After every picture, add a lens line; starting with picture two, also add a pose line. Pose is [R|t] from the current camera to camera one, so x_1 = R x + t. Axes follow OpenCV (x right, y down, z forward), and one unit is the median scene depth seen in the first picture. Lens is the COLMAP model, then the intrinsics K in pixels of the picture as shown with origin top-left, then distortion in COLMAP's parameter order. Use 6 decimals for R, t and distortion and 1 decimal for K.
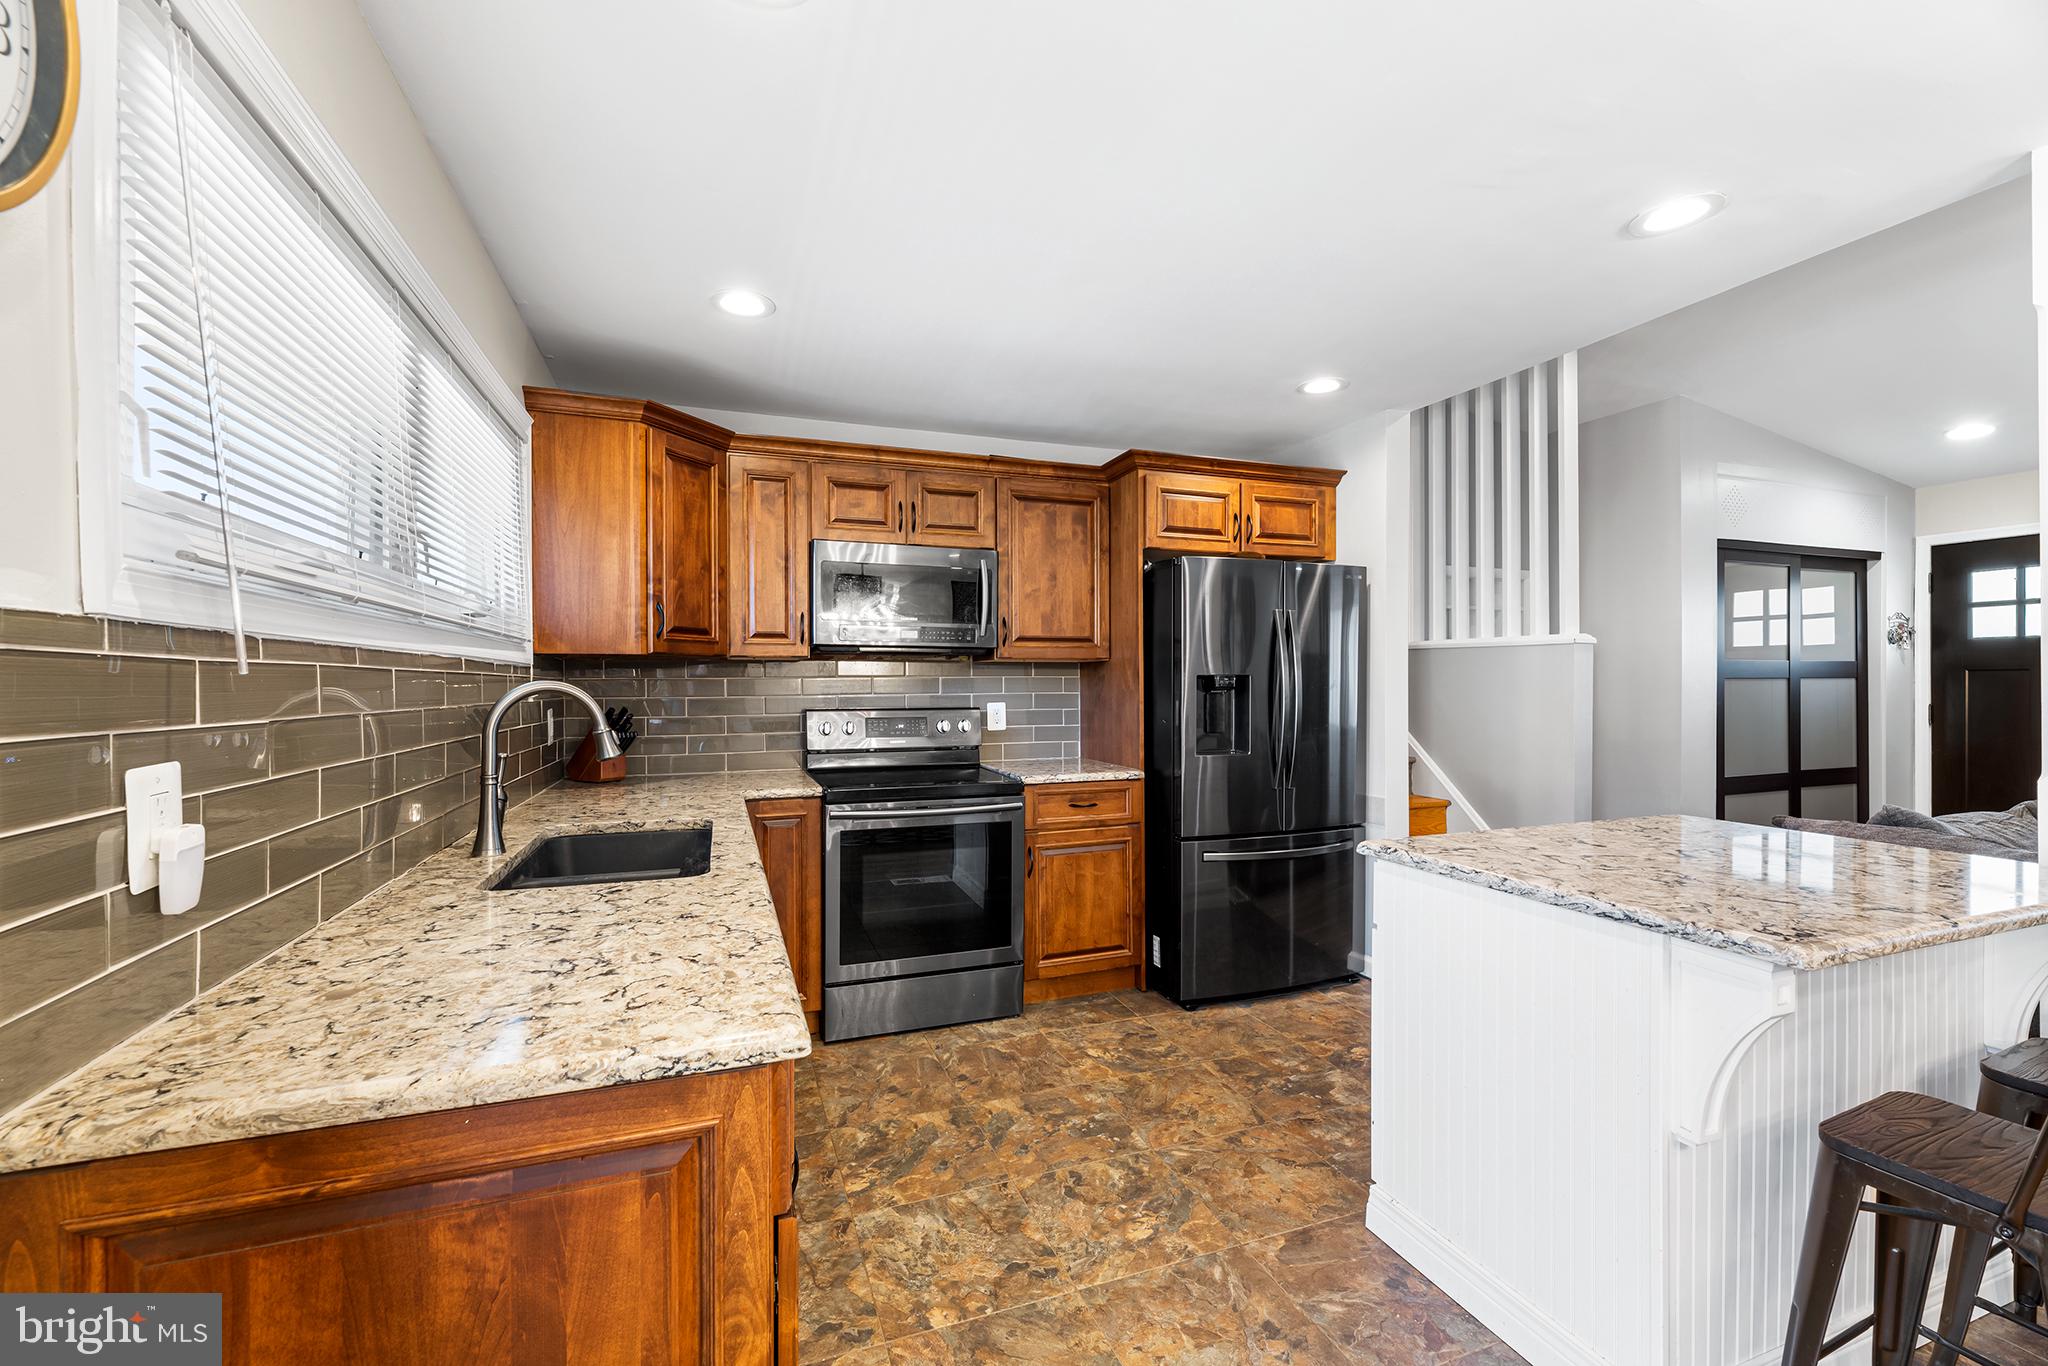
lens RADIAL K [[831.2, 0, 1015.2], [0, 831.2, 681.3], [0, 0, 1]] dist [0.012811, 0.000169]
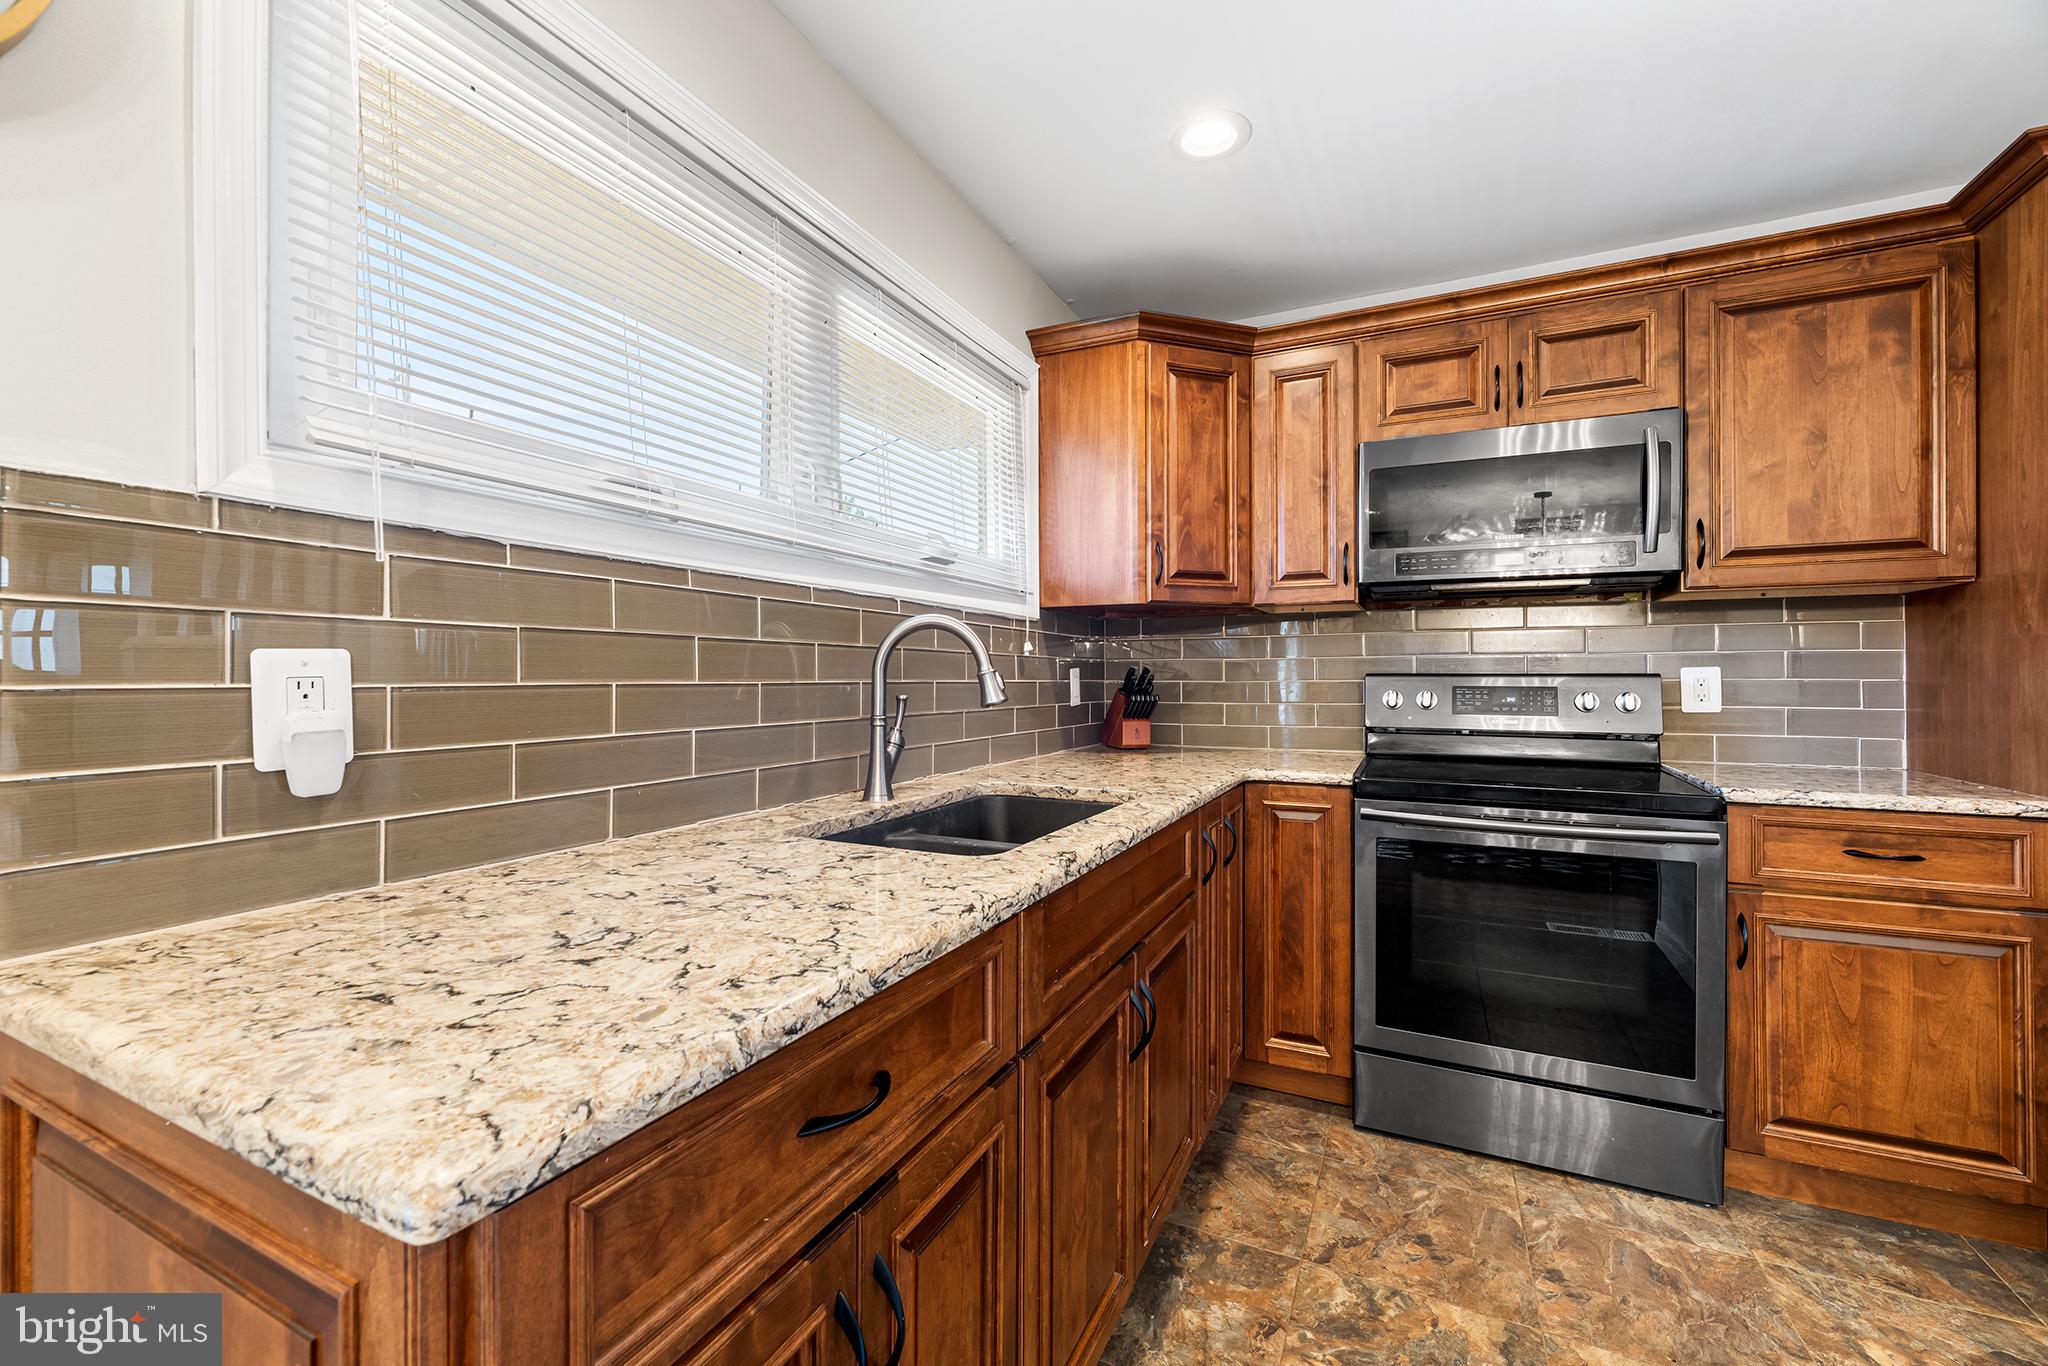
lens RADIAL K [[842.6, 0, 1019.7], [0, 842.6, 672.4], [0, 0, 1]] dist [-0.000172, 0.000447]
pose [[0.694769, -0.001777, -0.719231, 0.095528], [0.000605, 0.999998, -0.001886, 0.039180], [0.719233, 0.000875, 0.694769, 0.273590]]
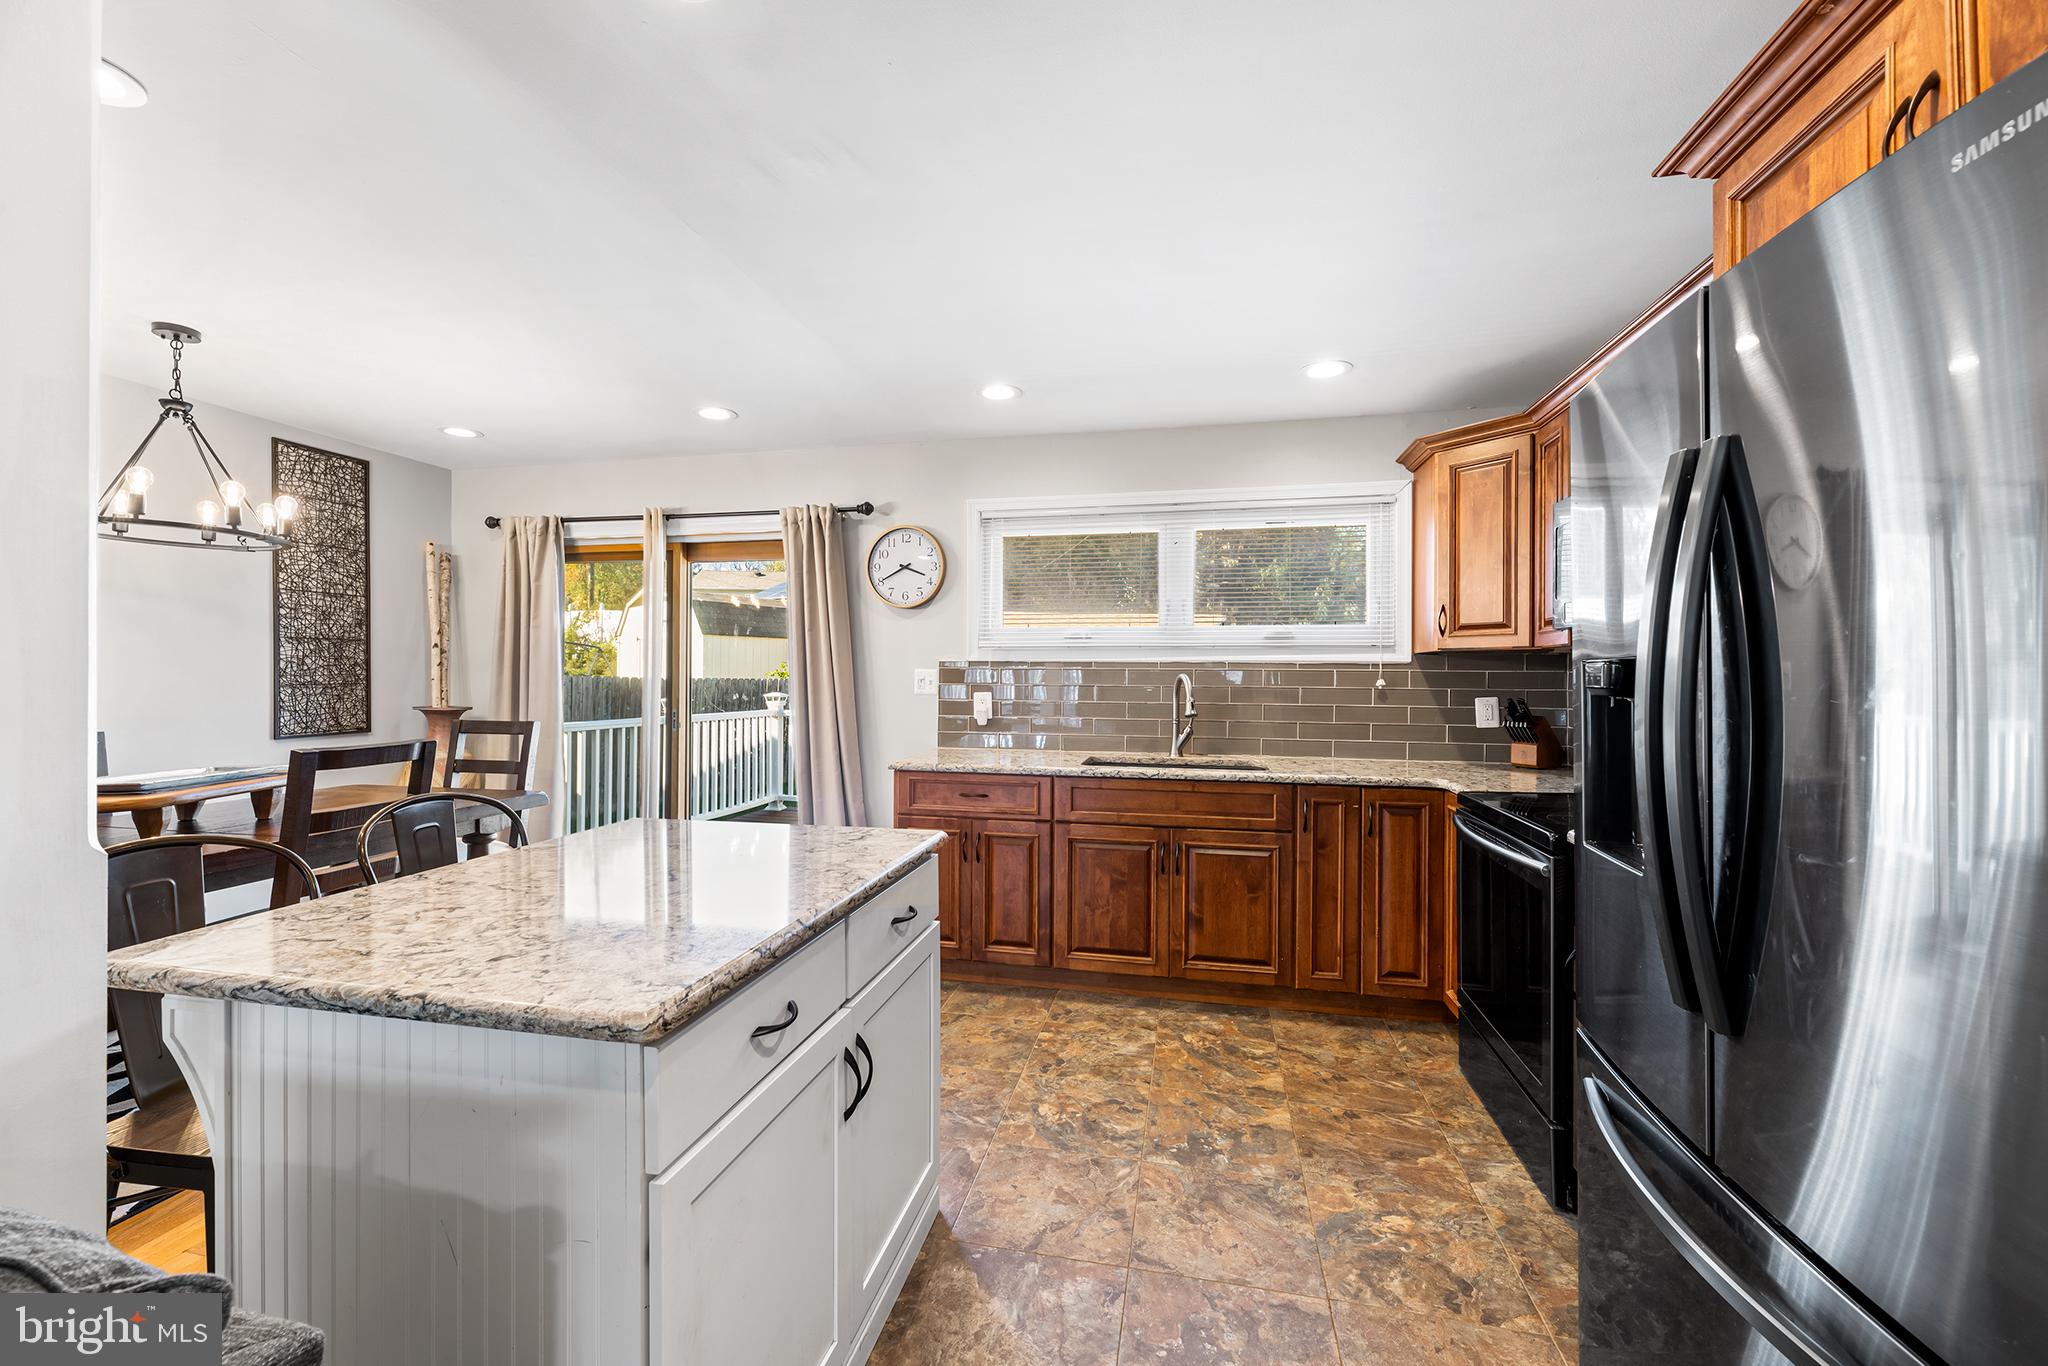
lens RADIAL K [[831.2, 0, 1015.2], [0, 831.2, 681.3], [0, 0, 1]] dist [0.012811, 0.000169]
pose [[-0.533880, 0.005387, -0.845543, 0.800268], [0.000212, 0.999981, 0.006237, 0.002557], [0.845560, 0.003151, -0.533871, 1.056939]]
